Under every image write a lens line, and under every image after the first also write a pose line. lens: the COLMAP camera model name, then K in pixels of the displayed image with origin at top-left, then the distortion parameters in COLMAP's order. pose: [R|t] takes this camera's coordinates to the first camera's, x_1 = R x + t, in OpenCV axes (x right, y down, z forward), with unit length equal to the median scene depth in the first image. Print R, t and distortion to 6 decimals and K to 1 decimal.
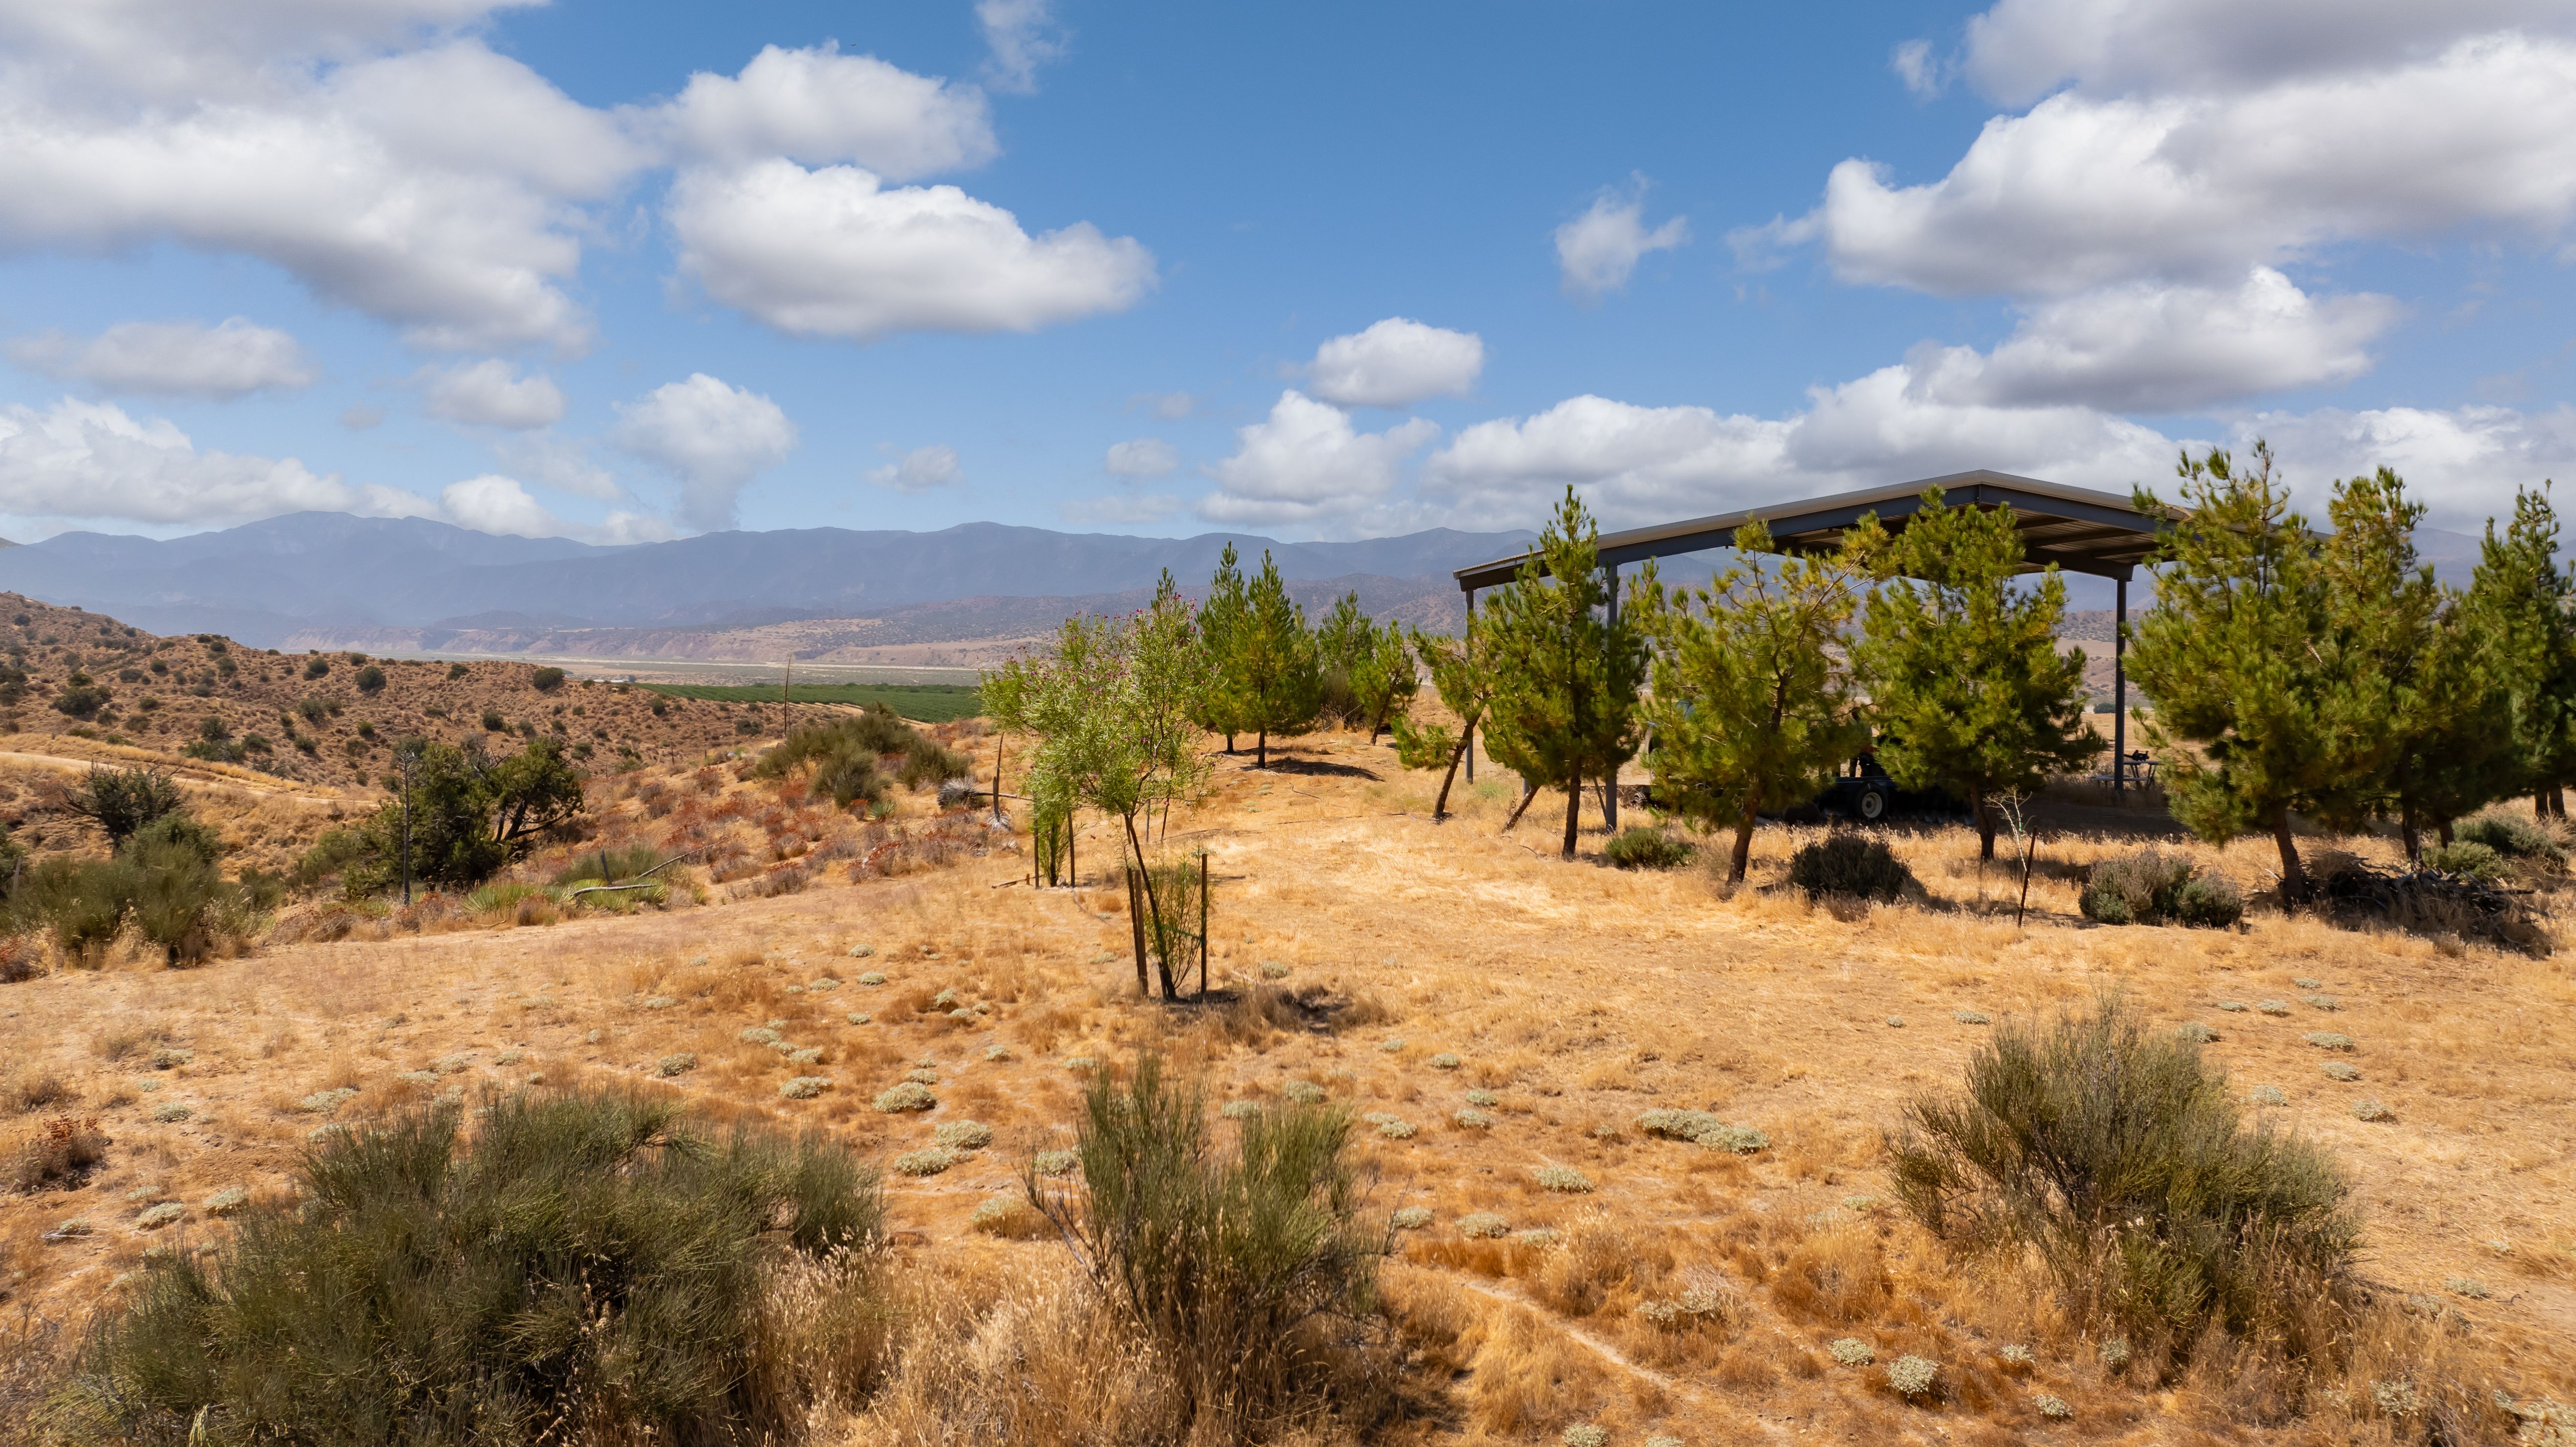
lens RADIAL K [[1655.3, 0, 1288.0], [0, 1655.3, 723.5], [0, 0, 1]] dist [0.001082, 0.000232]
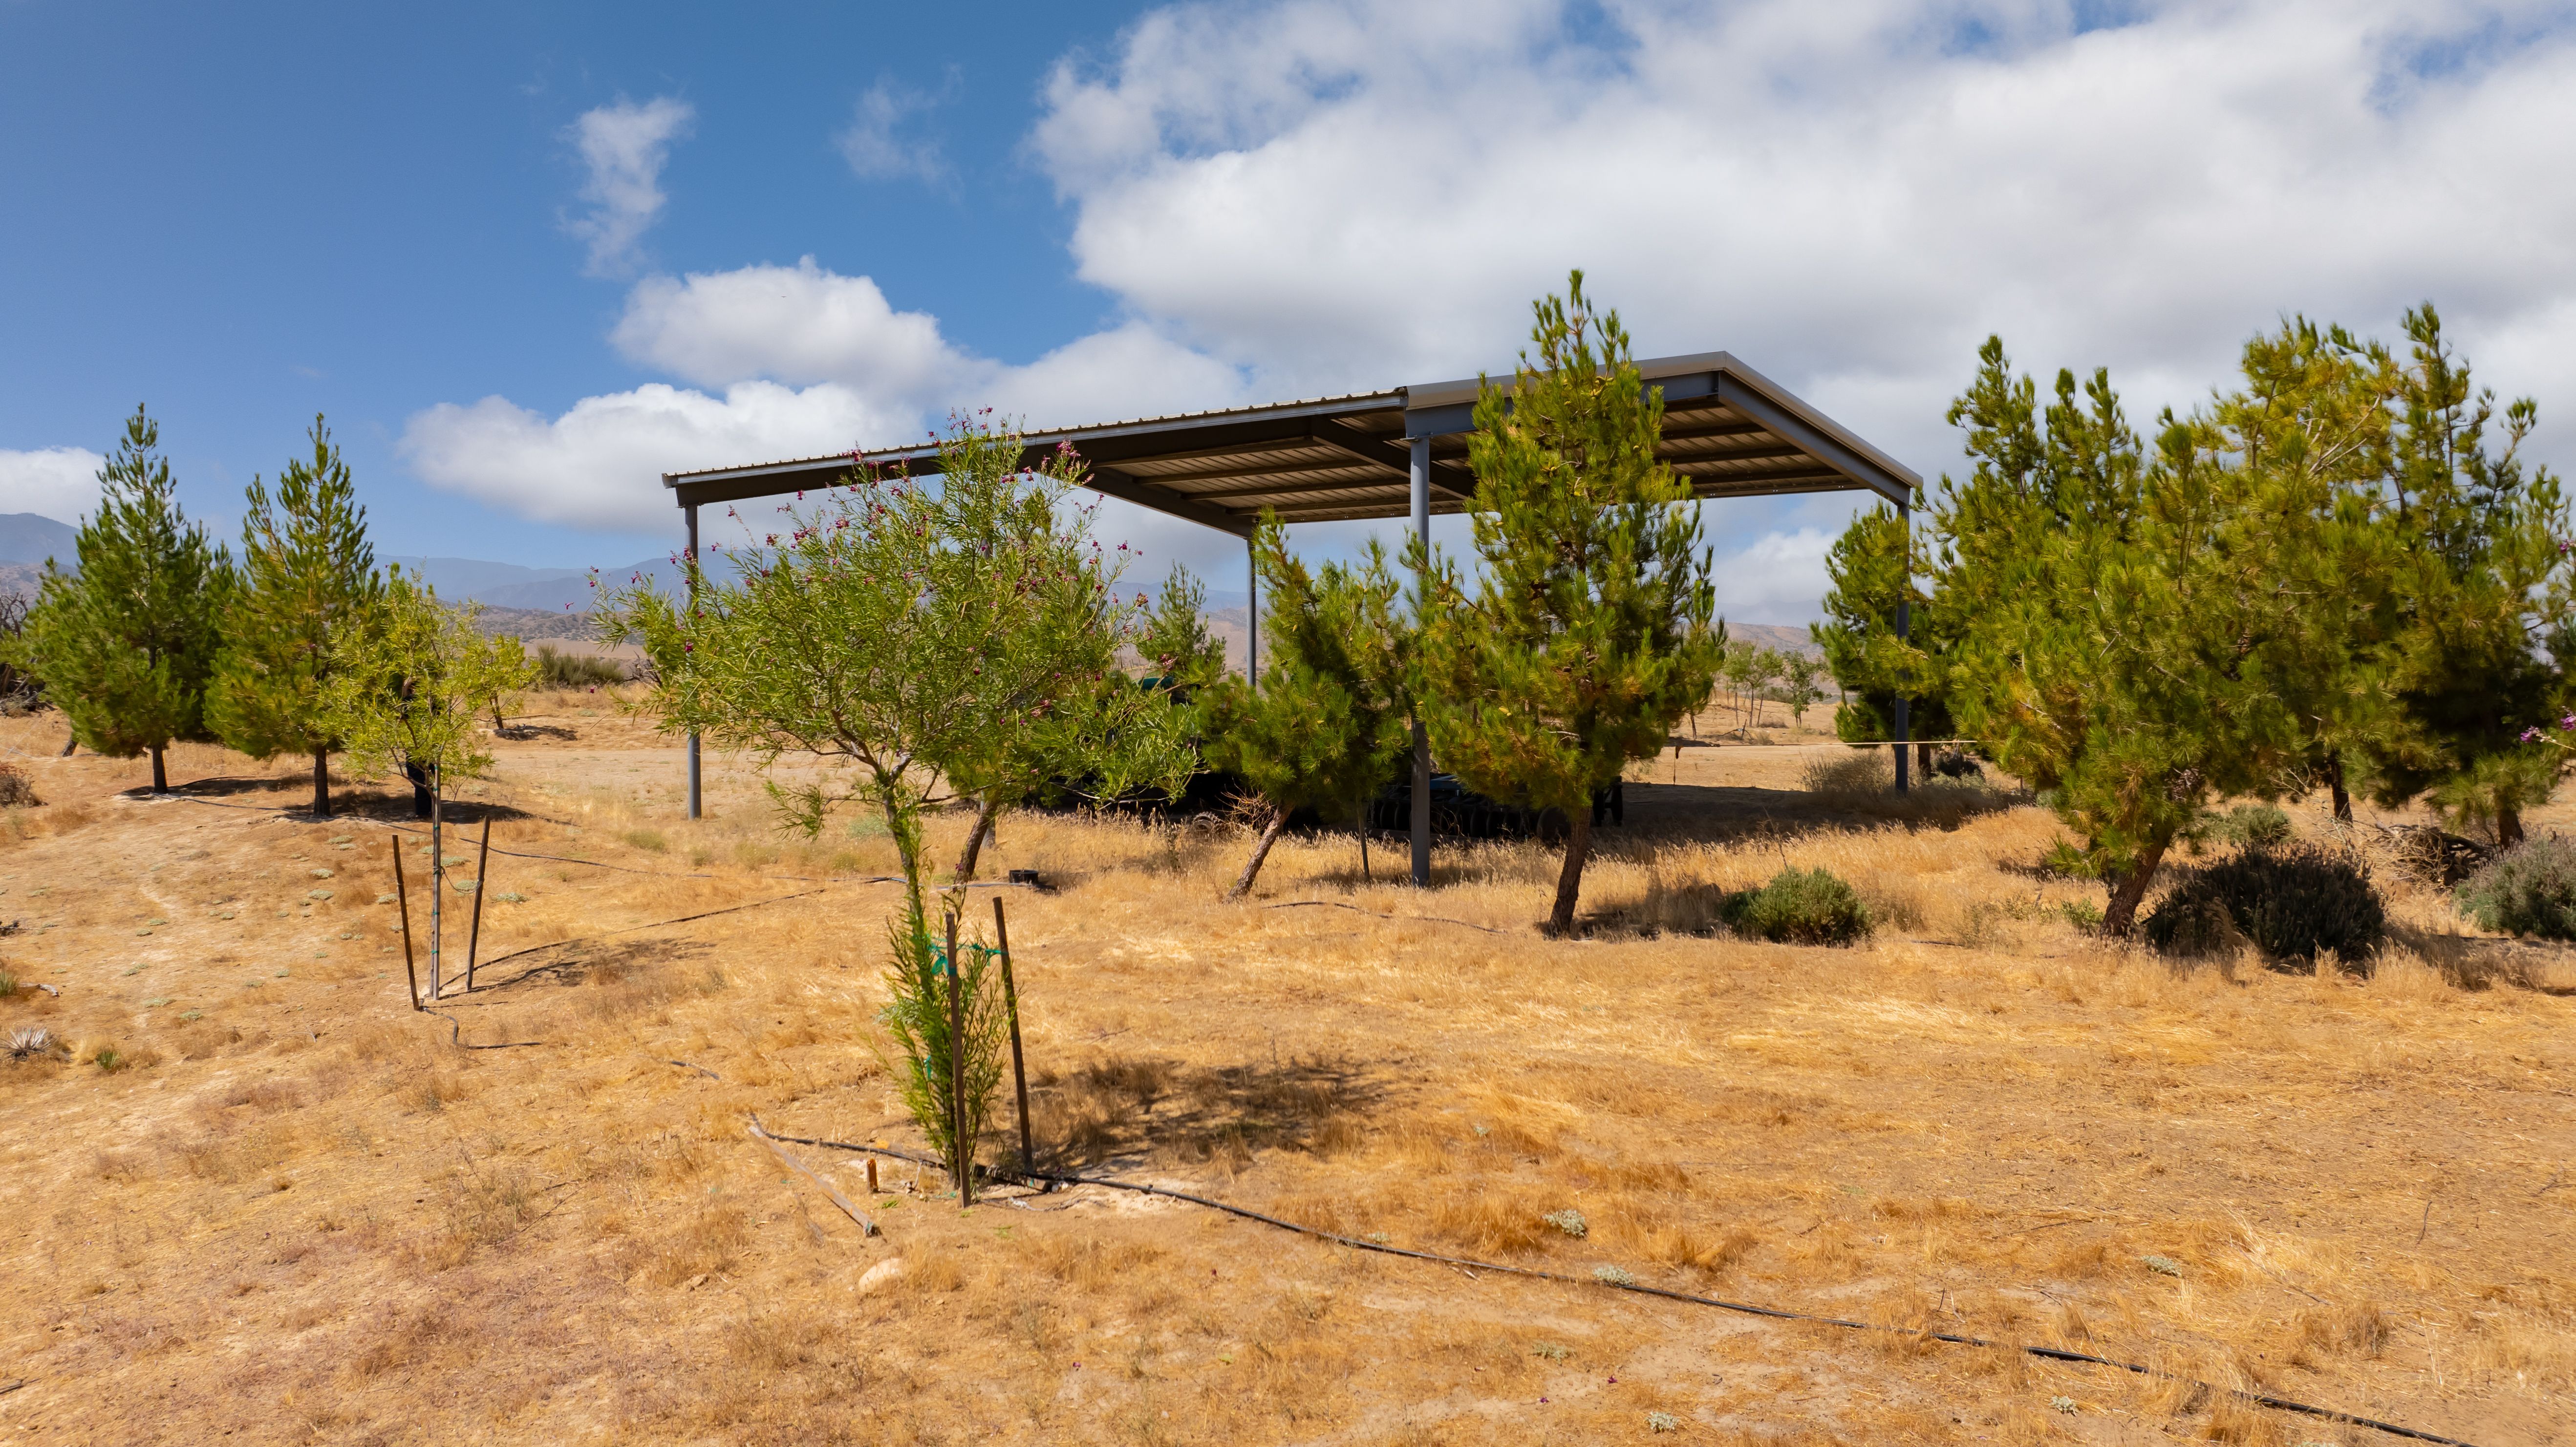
lens RADIAL K [[1655.3, 0, 1288.0], [0, 1655.3, 723.5], [0, 0, 1]] dist [0.001082, 0.000232]
pose [[0.723127, -0.029728, 0.690075, -0.160341], [0.029509, 0.999491, 0.012134, -0.000461], [-0.690084, 0.011589, 0.723637, 0.394153]]
